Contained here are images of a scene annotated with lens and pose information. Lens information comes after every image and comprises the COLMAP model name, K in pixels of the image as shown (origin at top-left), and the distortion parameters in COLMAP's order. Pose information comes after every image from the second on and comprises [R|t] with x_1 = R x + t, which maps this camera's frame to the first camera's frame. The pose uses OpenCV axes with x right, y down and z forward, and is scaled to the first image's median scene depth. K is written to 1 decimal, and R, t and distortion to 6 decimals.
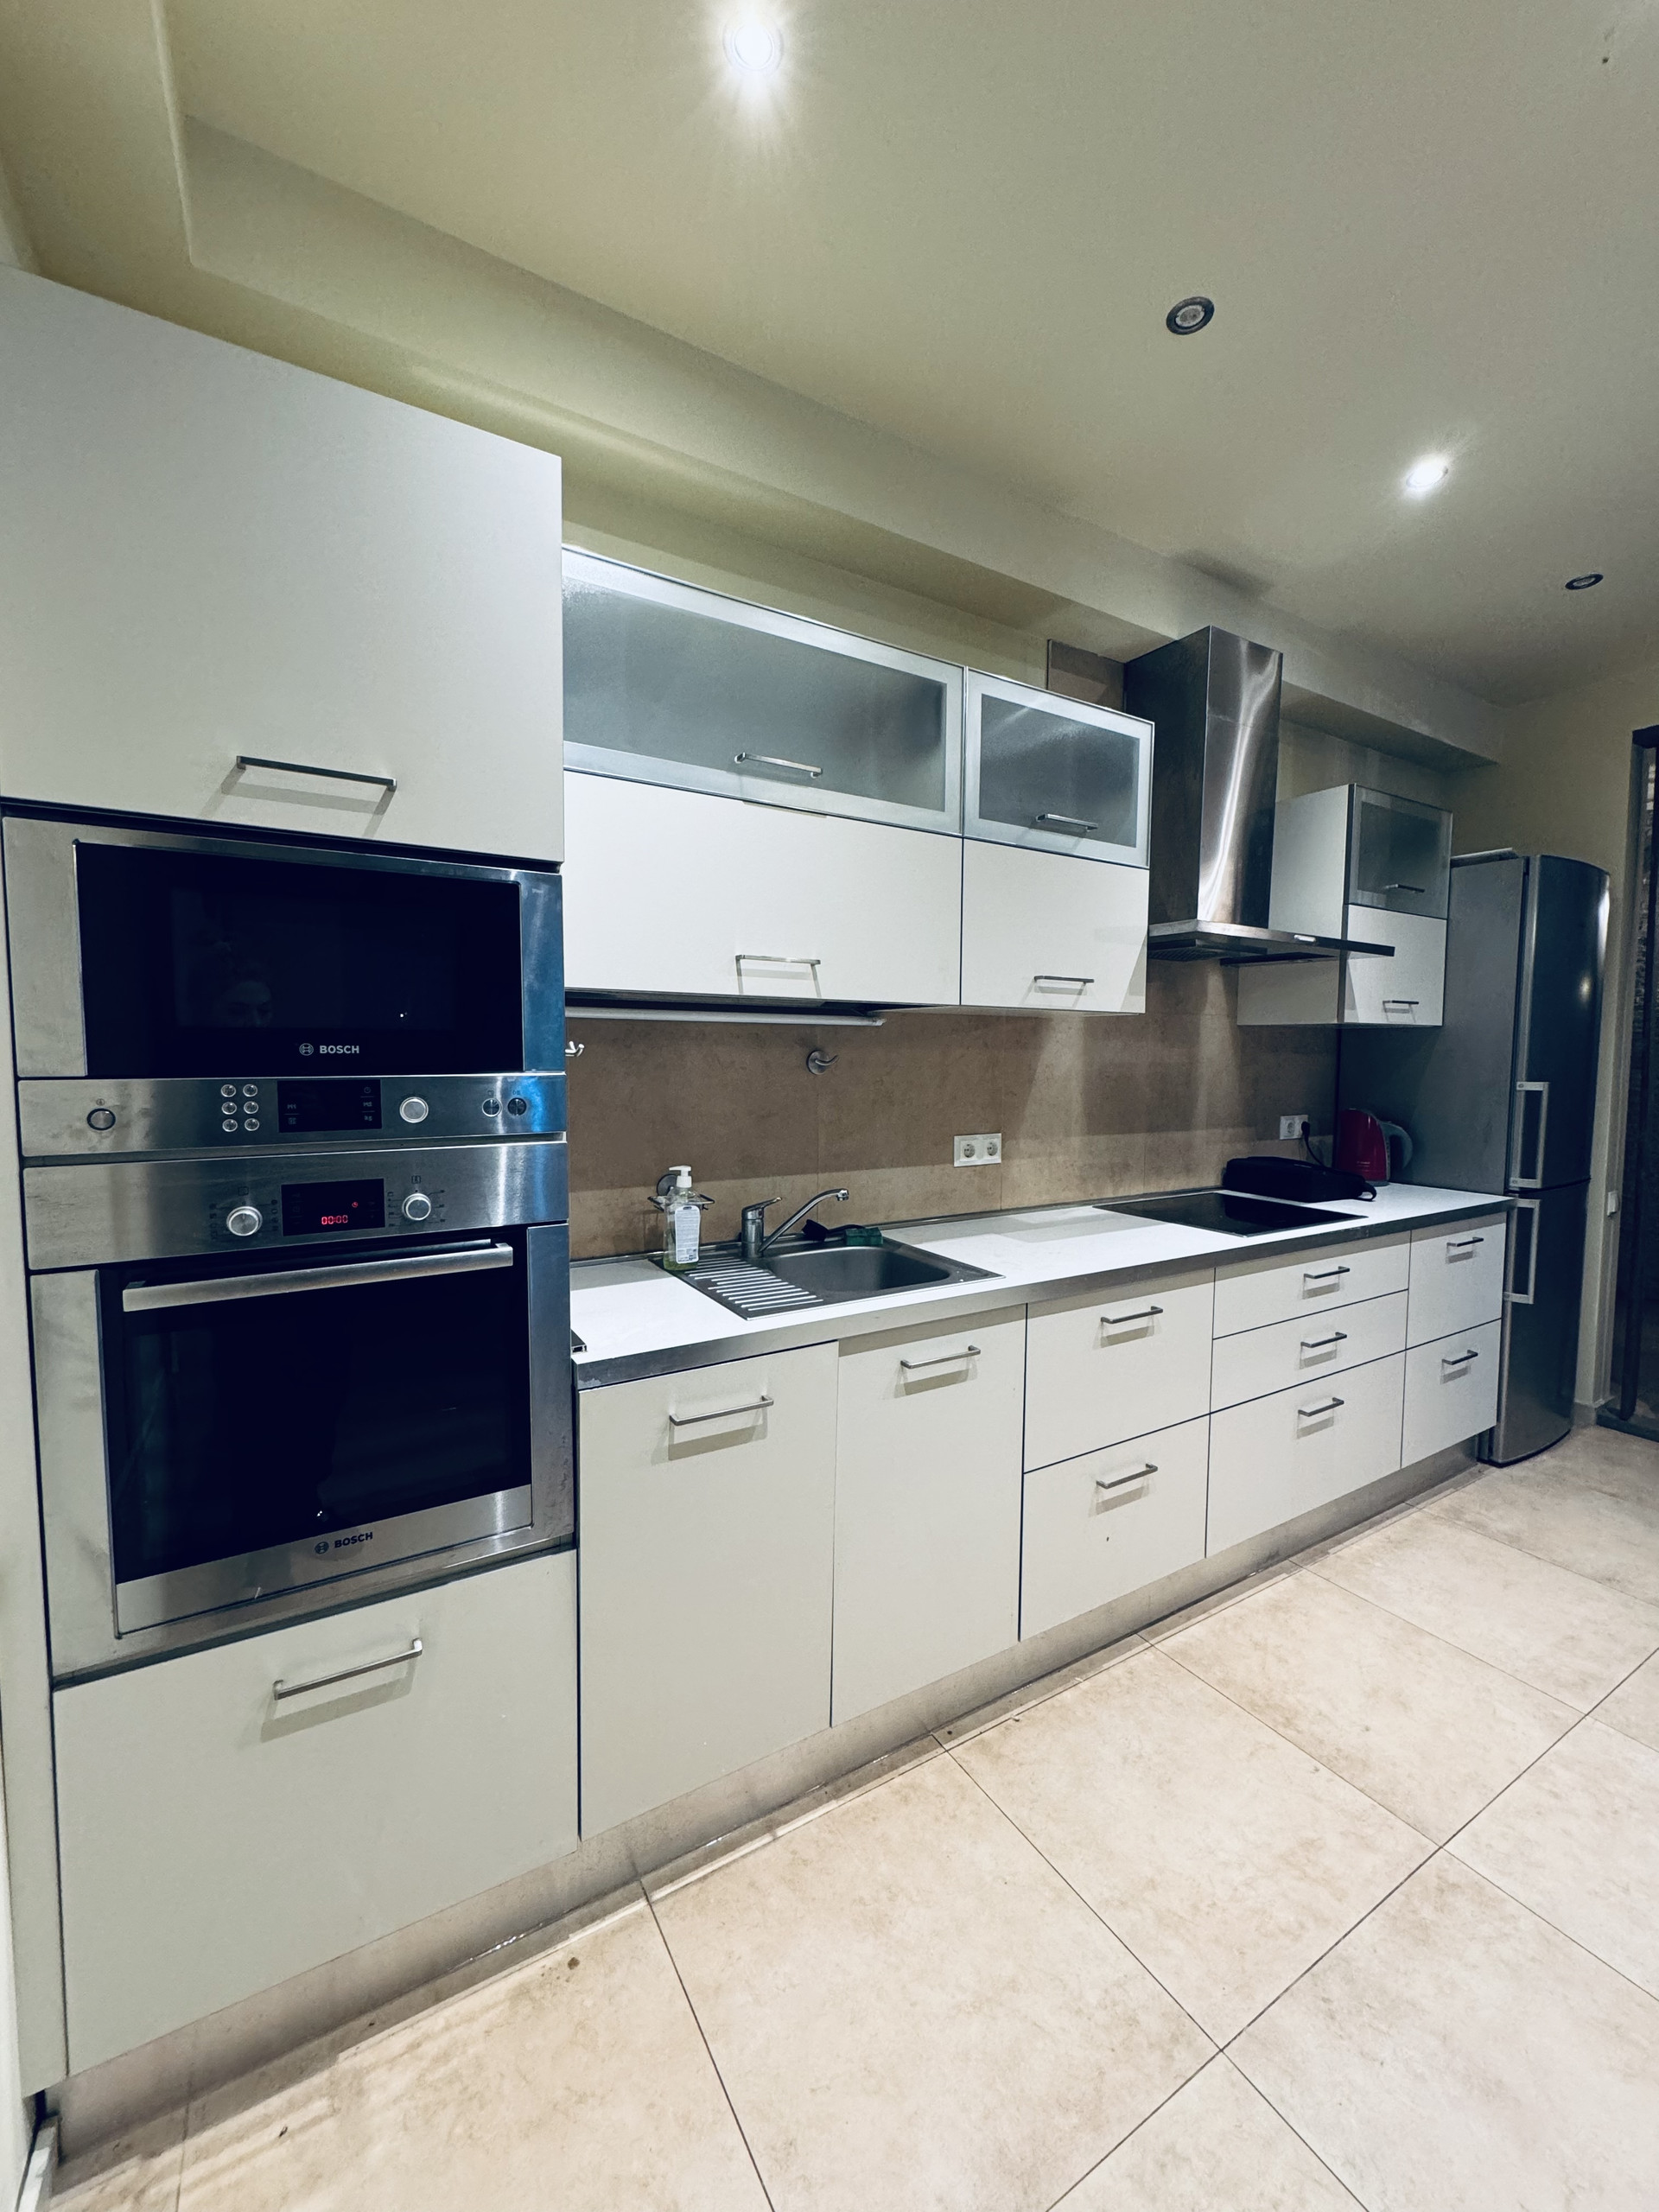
lens RADIAL K [[879.7, 0, 842.5], [0, 879.7, 1106.4], [0, 0, 1]] dist [-0.000946, 0.000304]
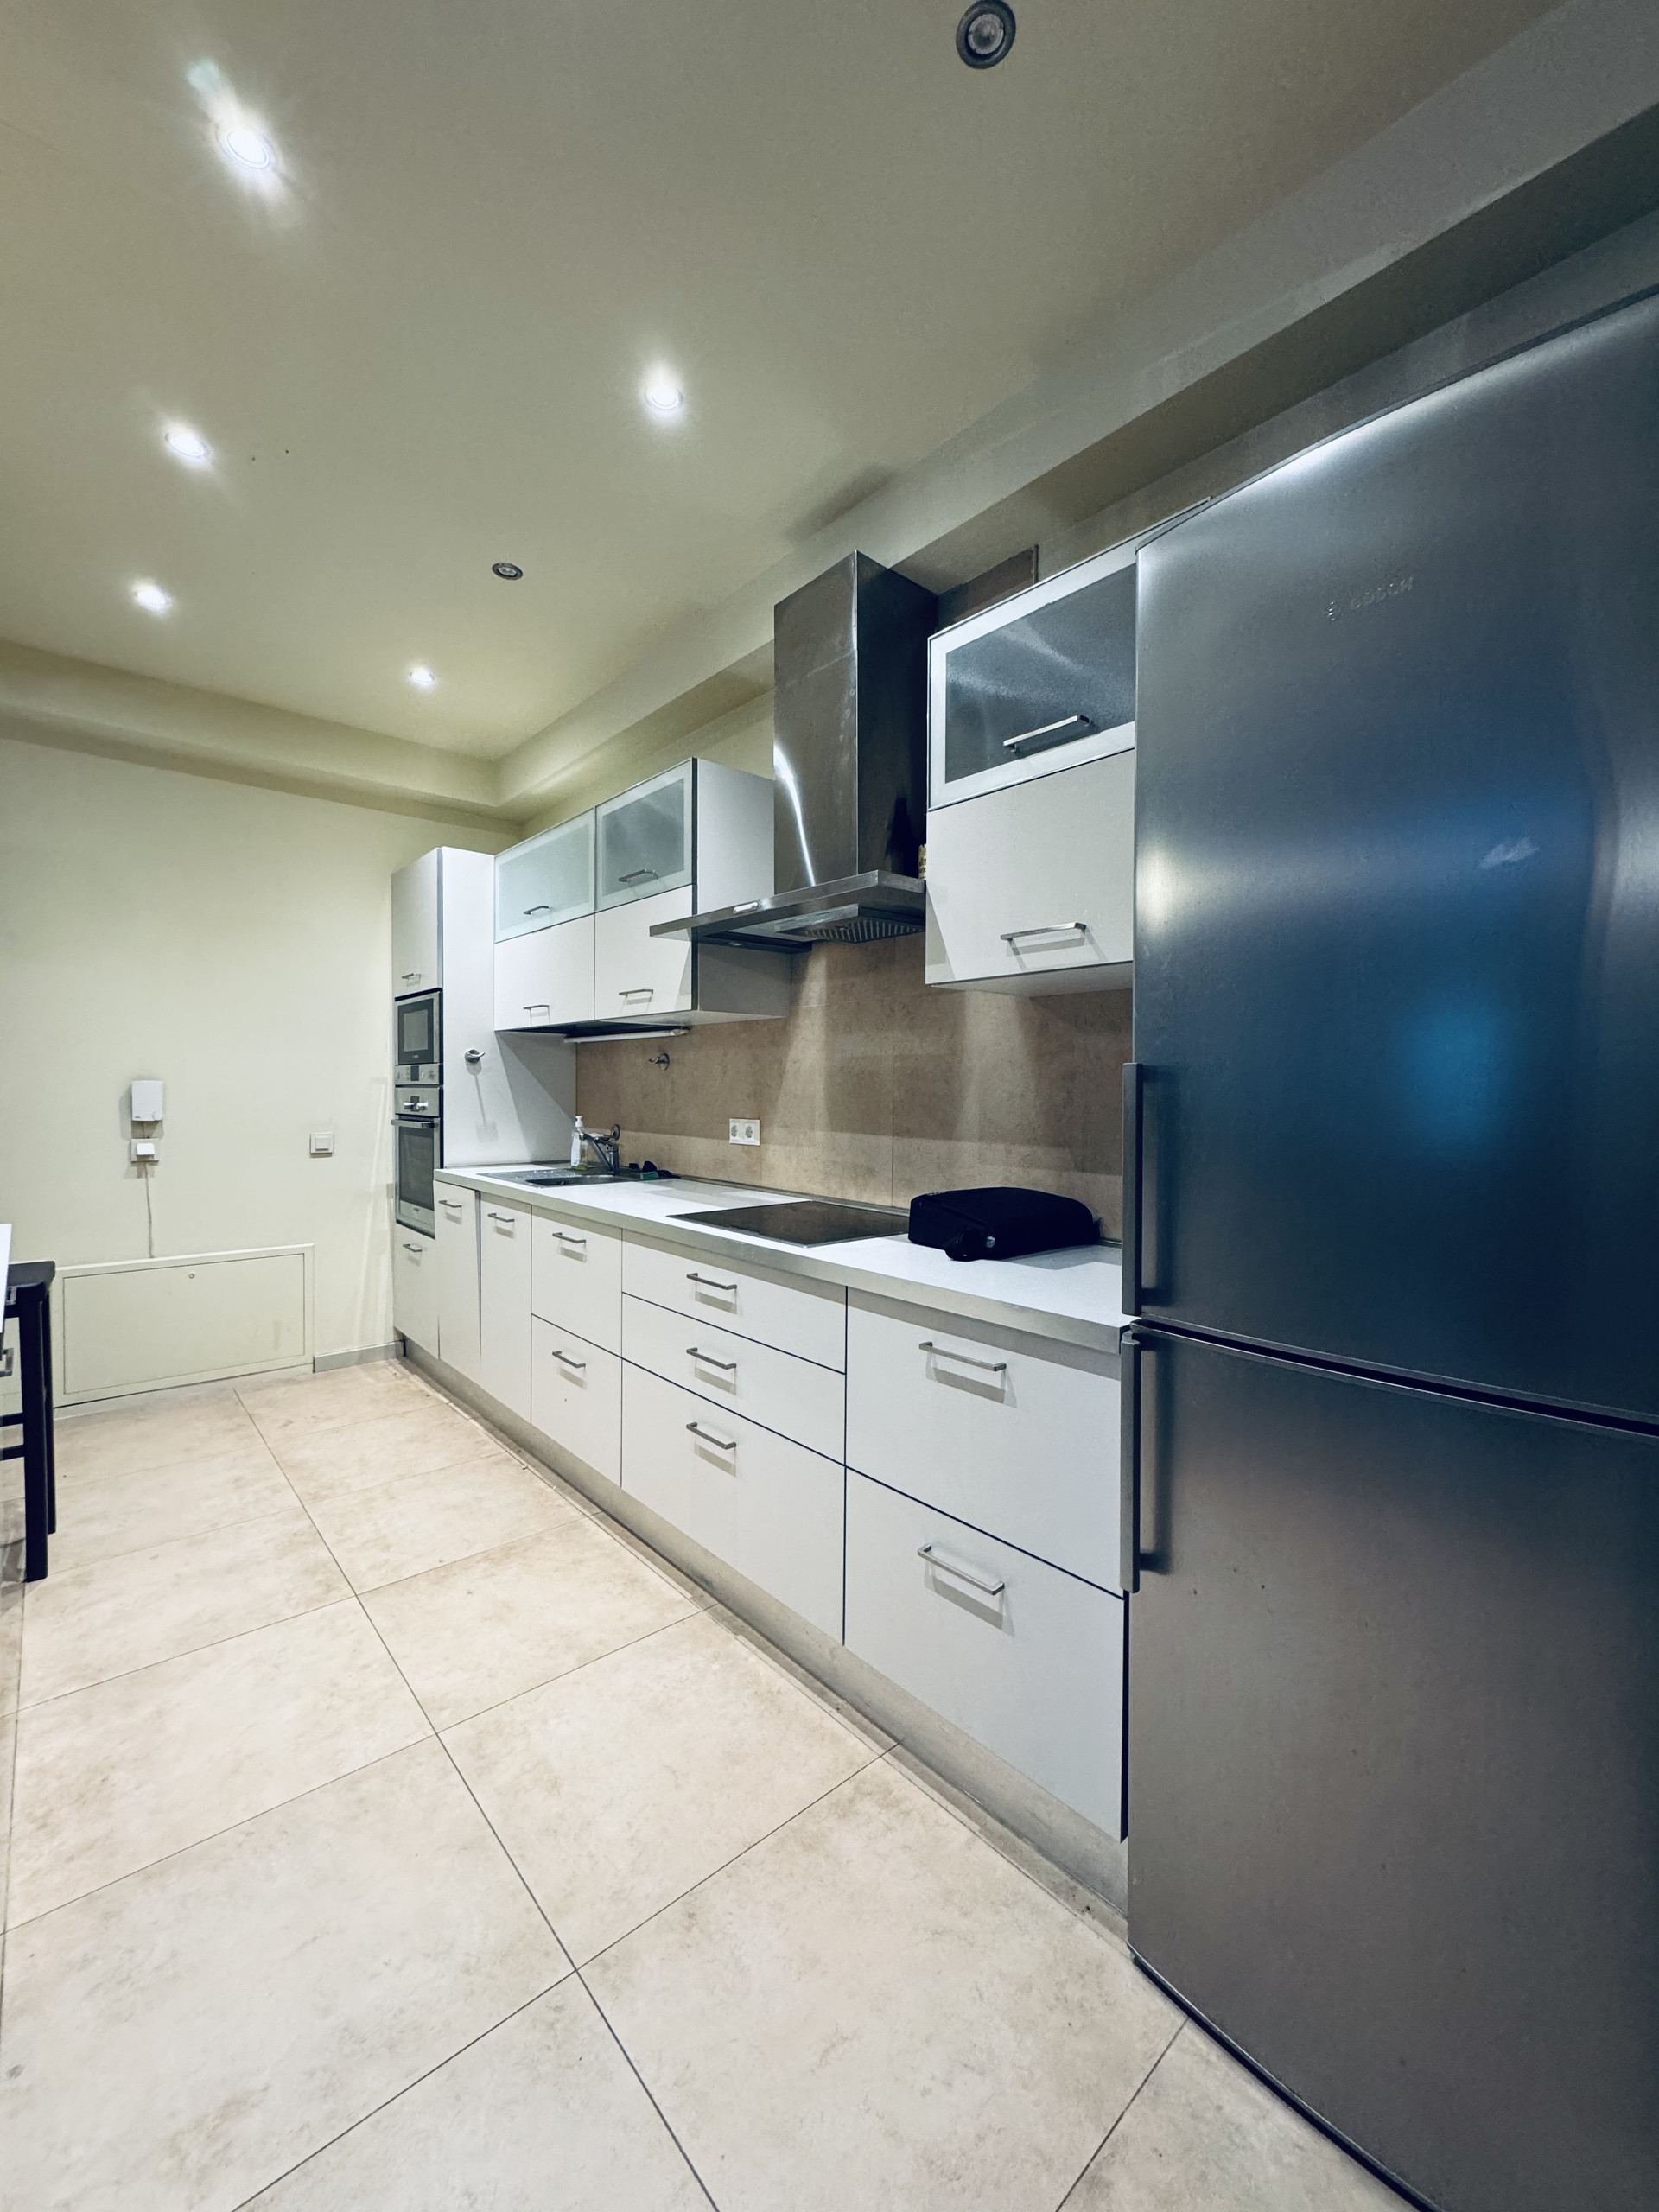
lens RADIAL K [[879.7, 0, 832.2], [0, 879.7, 1107.0], [0, 0, 1]] dist [-0.000946, 0.000304]
pose [[0.178919, 0.016397, -0.983727, 1.370529], [-0.068207, 0.997662, 0.004224, 0.002006], [0.981497, 0.066341, 0.179619, 0.903116]]
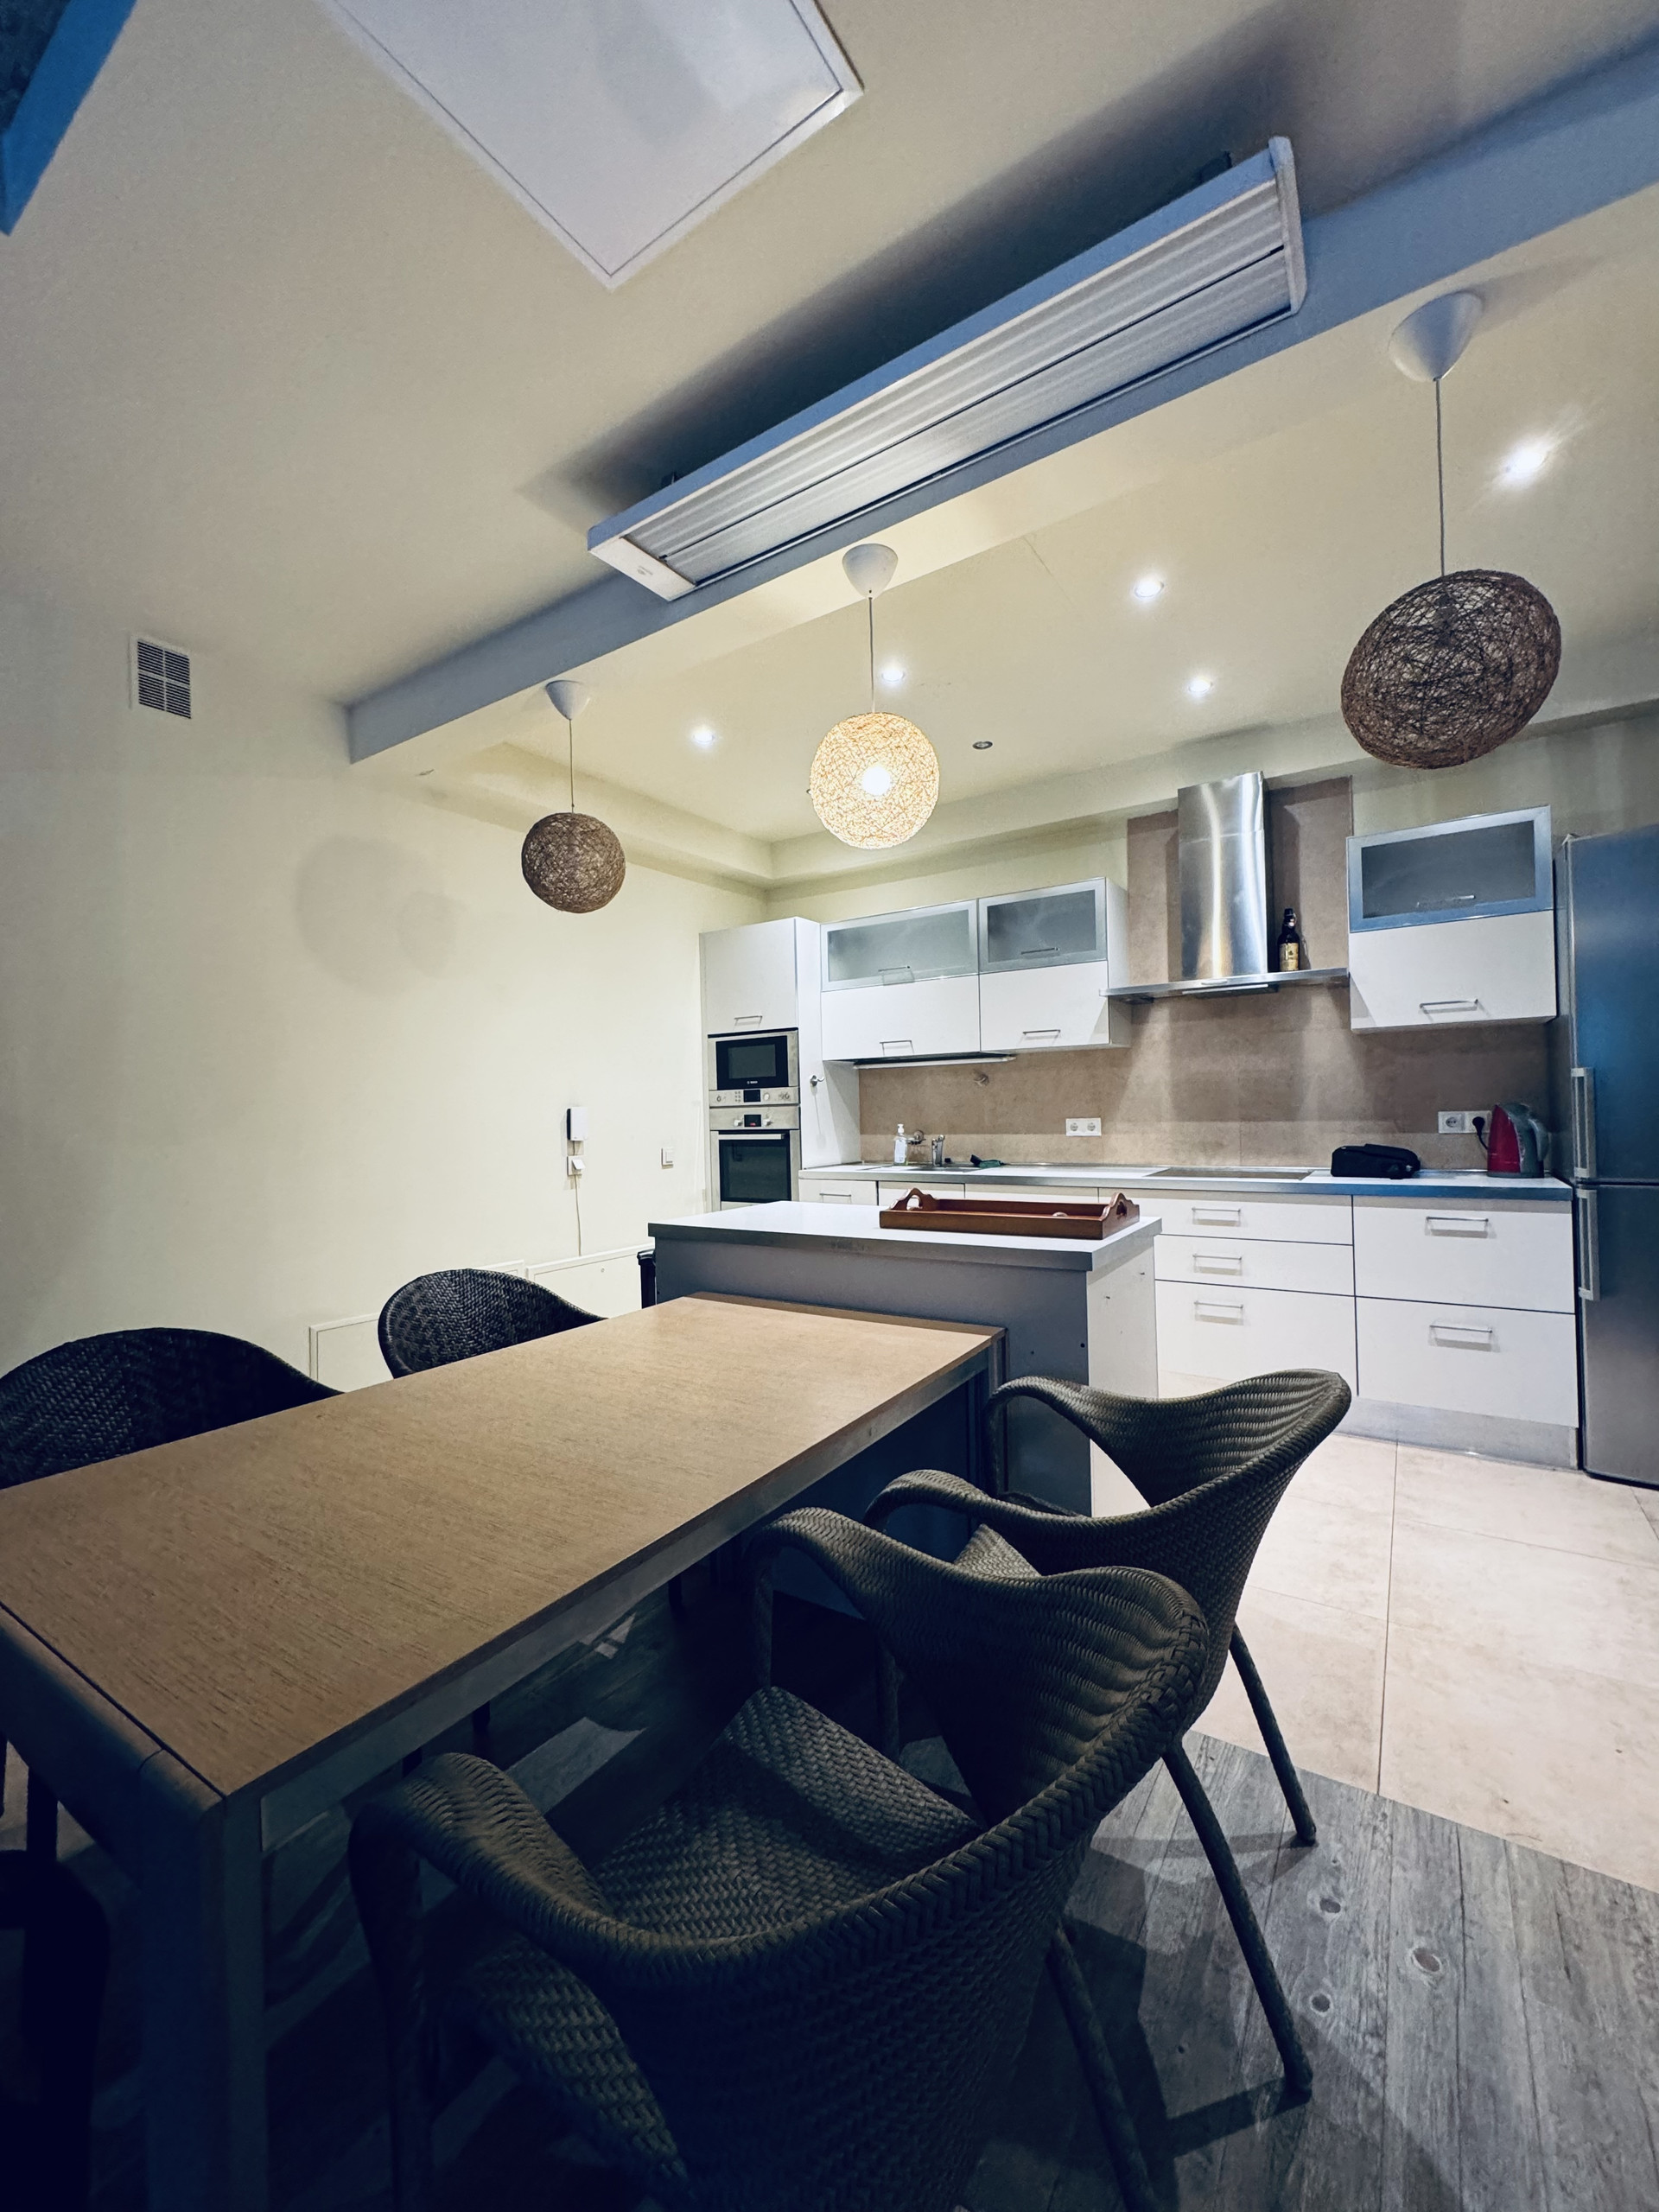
lens RADIAL K [[879.7, 0, 834.2], [0, 879.7, 1106.9], [0, 0, 1]] dist [-0.000946, 0.000304]
pose [[0.423747, -0.019752, -0.905565, 1.521804], [-0.028681, 0.998968, -0.035209, 0.084856], [0.905326, 0.040892, 0.422743, -0.178596]]
